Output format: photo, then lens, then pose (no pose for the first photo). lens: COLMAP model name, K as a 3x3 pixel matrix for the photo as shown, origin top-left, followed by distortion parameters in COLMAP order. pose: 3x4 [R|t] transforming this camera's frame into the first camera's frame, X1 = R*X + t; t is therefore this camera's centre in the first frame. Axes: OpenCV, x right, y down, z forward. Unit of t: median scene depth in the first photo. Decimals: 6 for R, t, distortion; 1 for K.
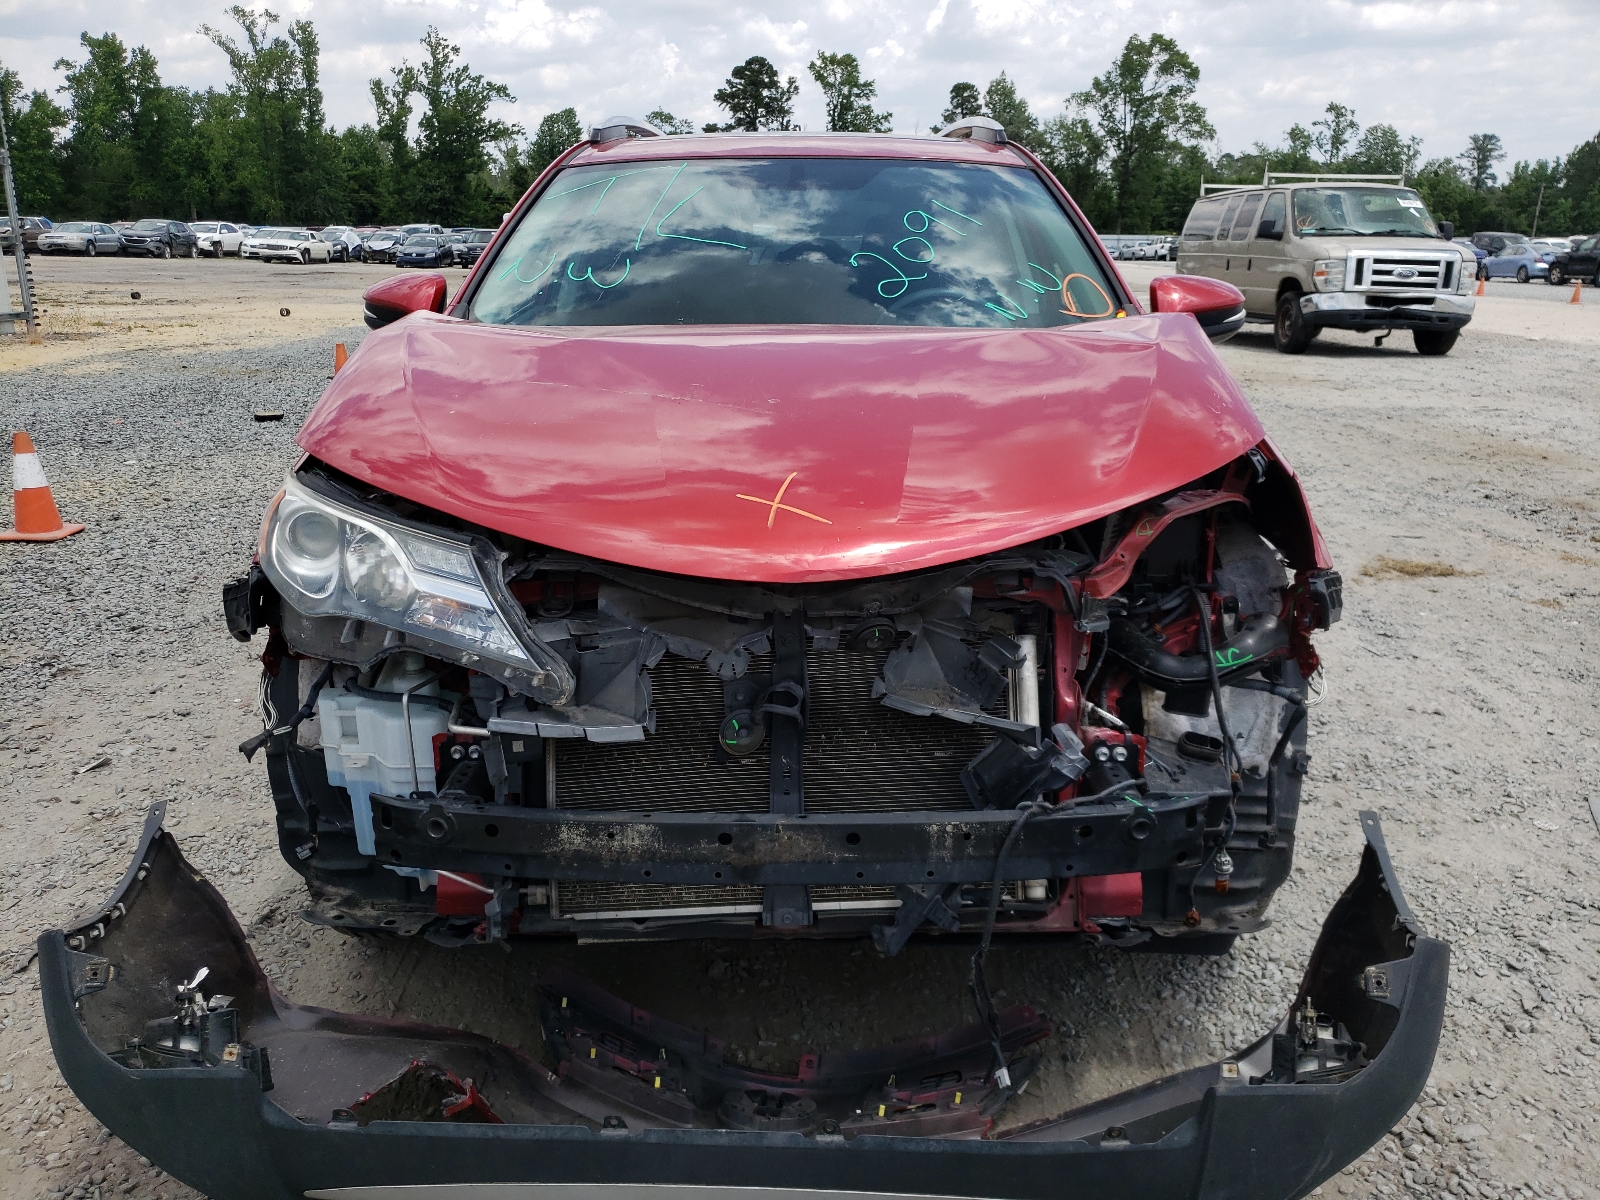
lens RADIAL K [[1206.4, 0, 804.6], [0, 1206.4, 603.0], [0, 0, 1]] dist [0.020822, -0.000233]
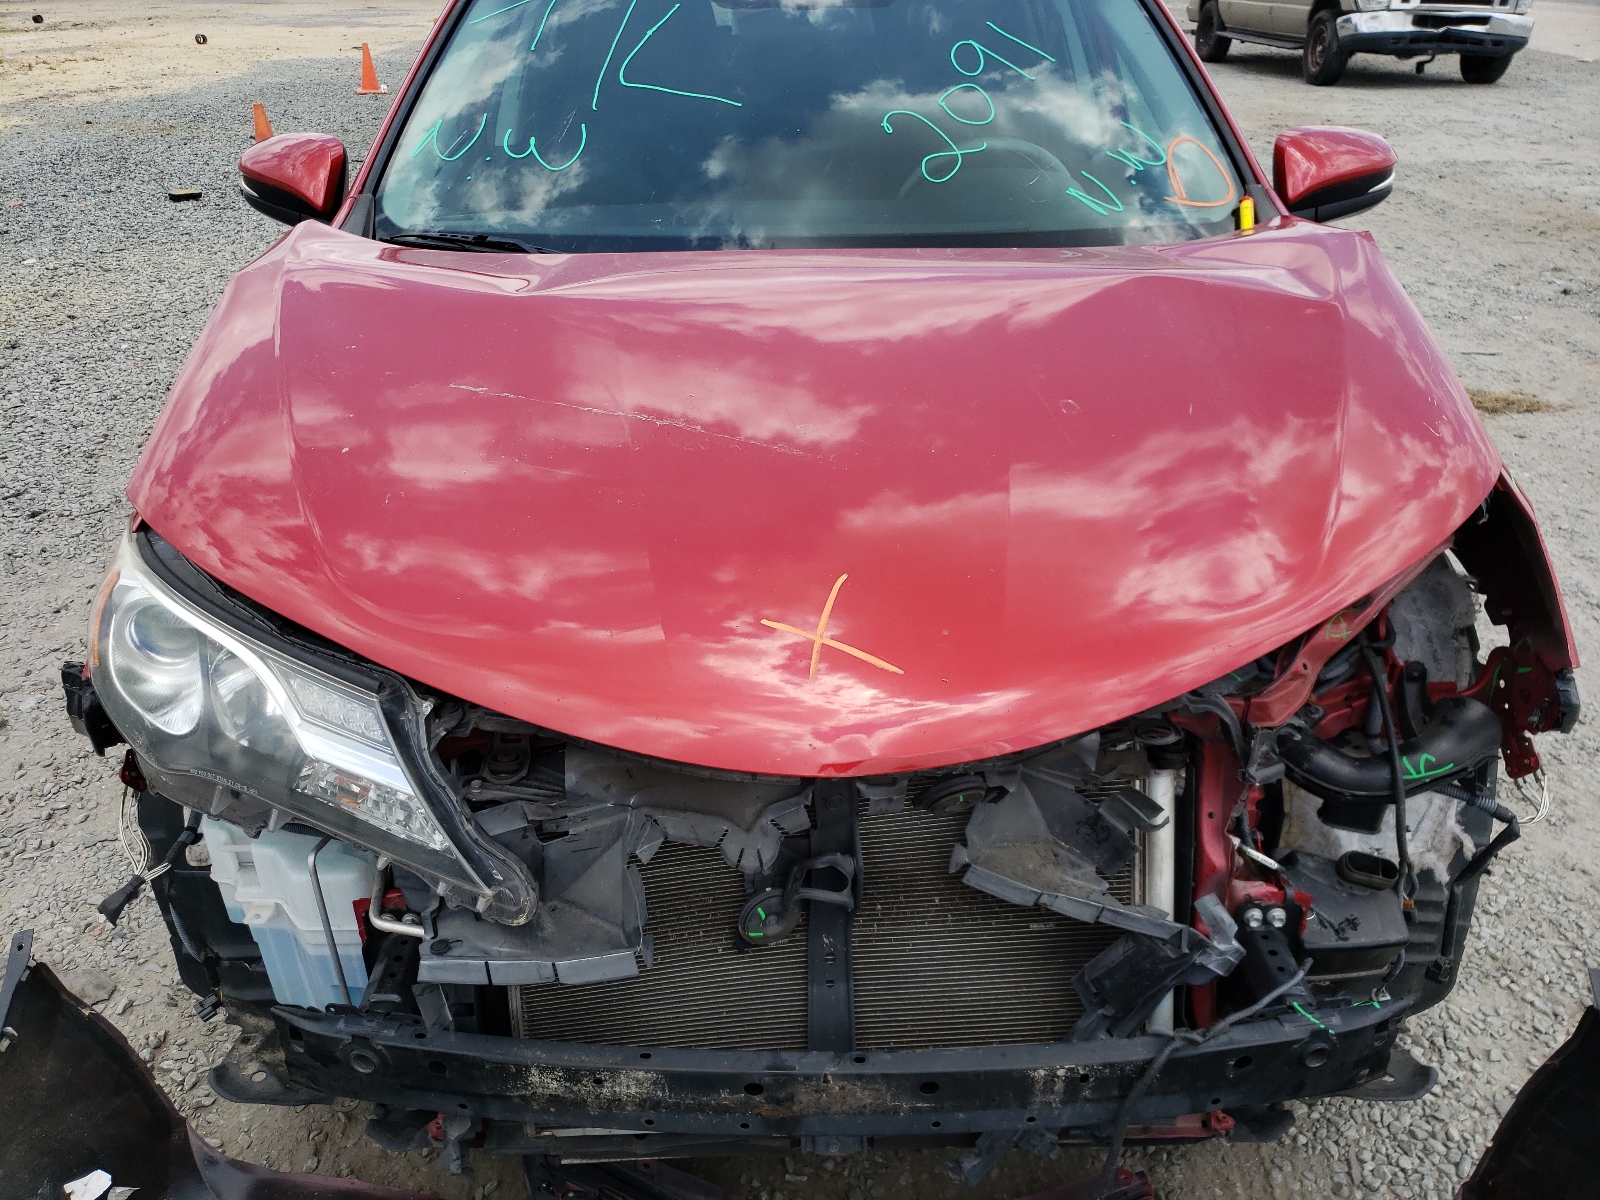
lens RADIAL K [[1206.4, 0, 774.6], [0, 1206.4, 587.6], [0, 0, 1]] dist [0.020822, -0.000233]
pose [[0.999891, -0.014502, -0.002822, -0.038042], [0.014773, 0.978702, 0.204753, -0.205526], [-0.000207, -0.204772, 0.978810, 0.277516]]
